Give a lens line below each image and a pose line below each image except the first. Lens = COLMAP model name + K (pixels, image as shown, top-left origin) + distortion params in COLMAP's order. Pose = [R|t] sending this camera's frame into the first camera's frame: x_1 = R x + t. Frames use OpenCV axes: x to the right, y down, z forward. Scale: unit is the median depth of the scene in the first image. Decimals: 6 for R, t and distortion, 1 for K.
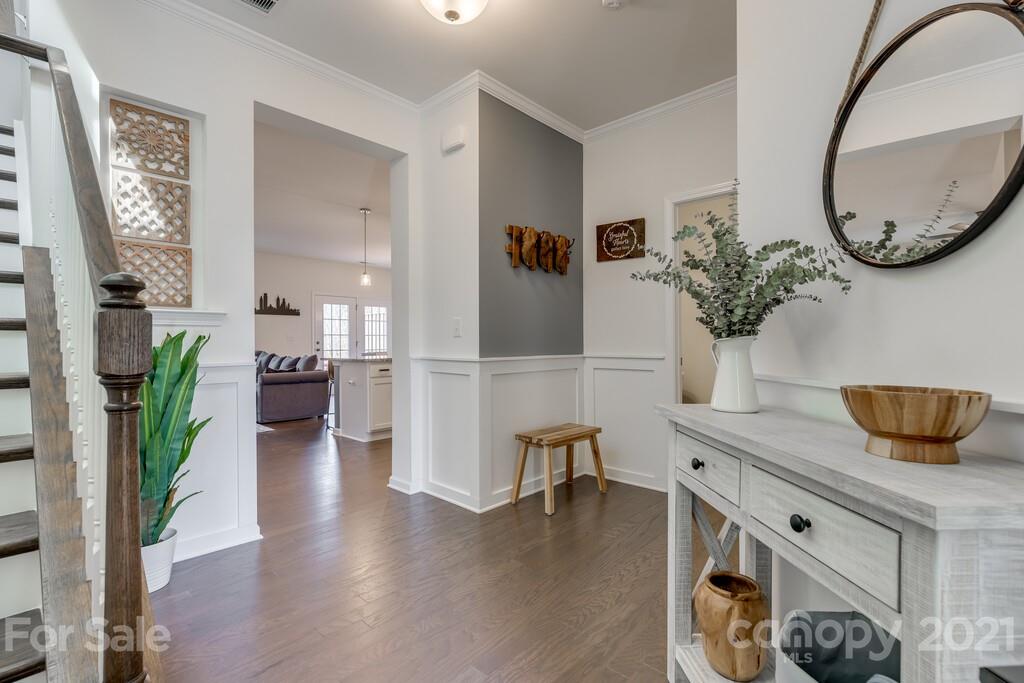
lens RADIAL K [[461.5, 0, 512.0], [0, 461.5, 341.5], [0, 0, 1]] dist [0.017885, -0.000074]
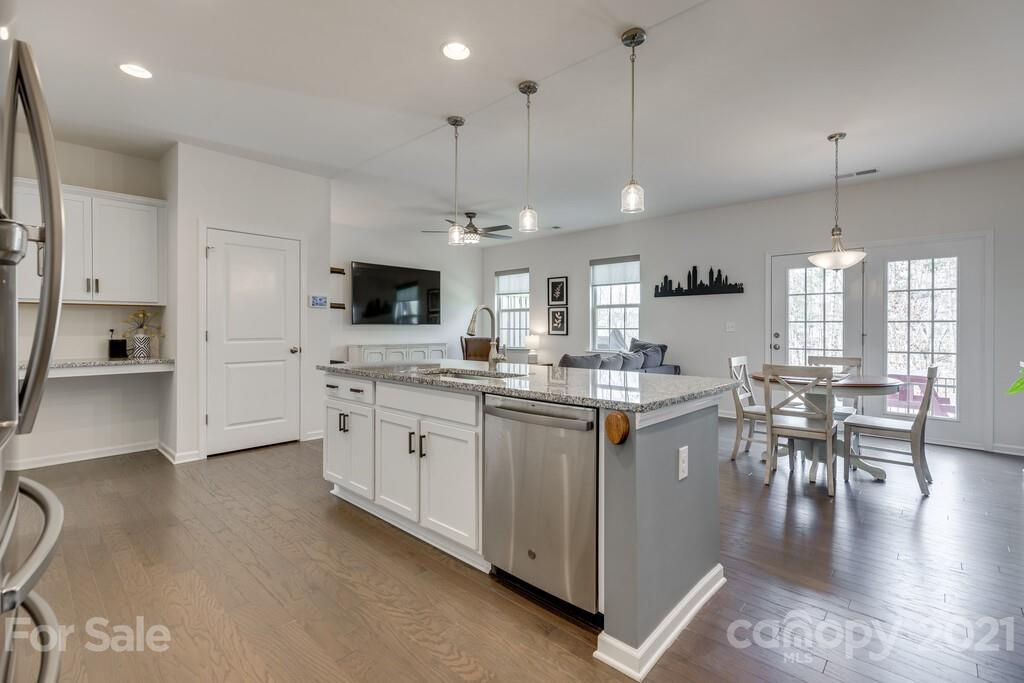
lens RADIAL K [[461.5, 0, 521.2], [0, 461.5, 333.5], [0, 0, 1]] dist [0.002607, 0.000075]
pose [[0.012205, 0.017345, -0.999775, 0.187465], [-0.001807, 0.999848, 0.017325, -0.010039], [0.999924, 0.001595, 0.012235, 0.698592]]
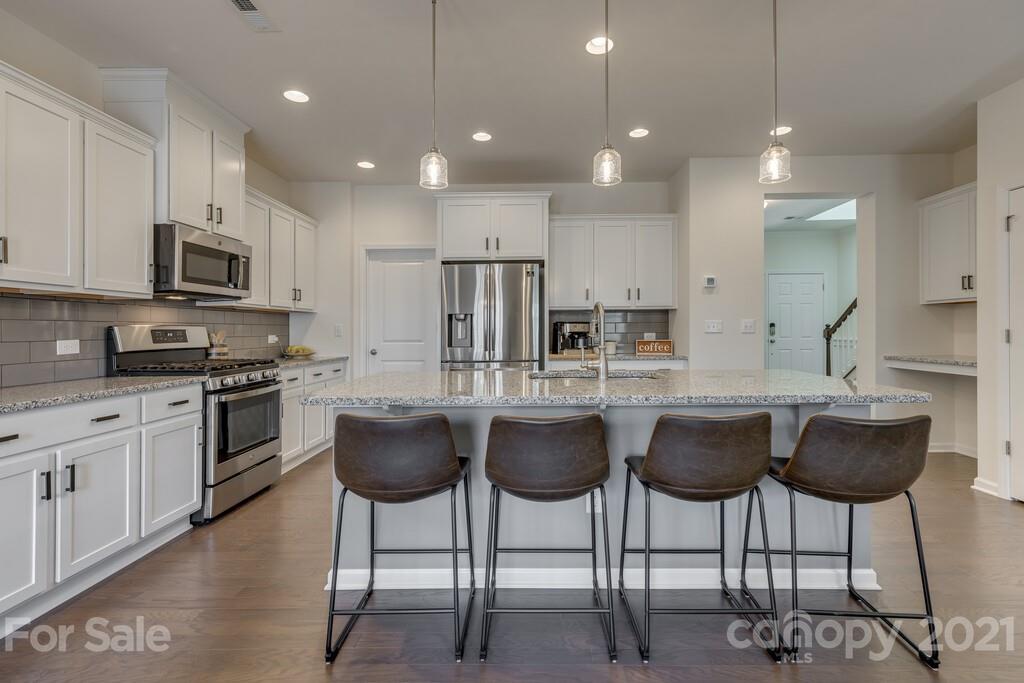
lens RADIAL K [[462.2, 0, 516.1], [0, 462.2, 326.3], [0, 0, 1]] dist [-0.000213, -0.000517]
pose [[-0.669376, 0.017304, 0.742723, -0.281971], [0.012944, 0.999849, -0.011630, -0.006949], [-0.742811, 0.001829, -0.669498, 0.891190]]
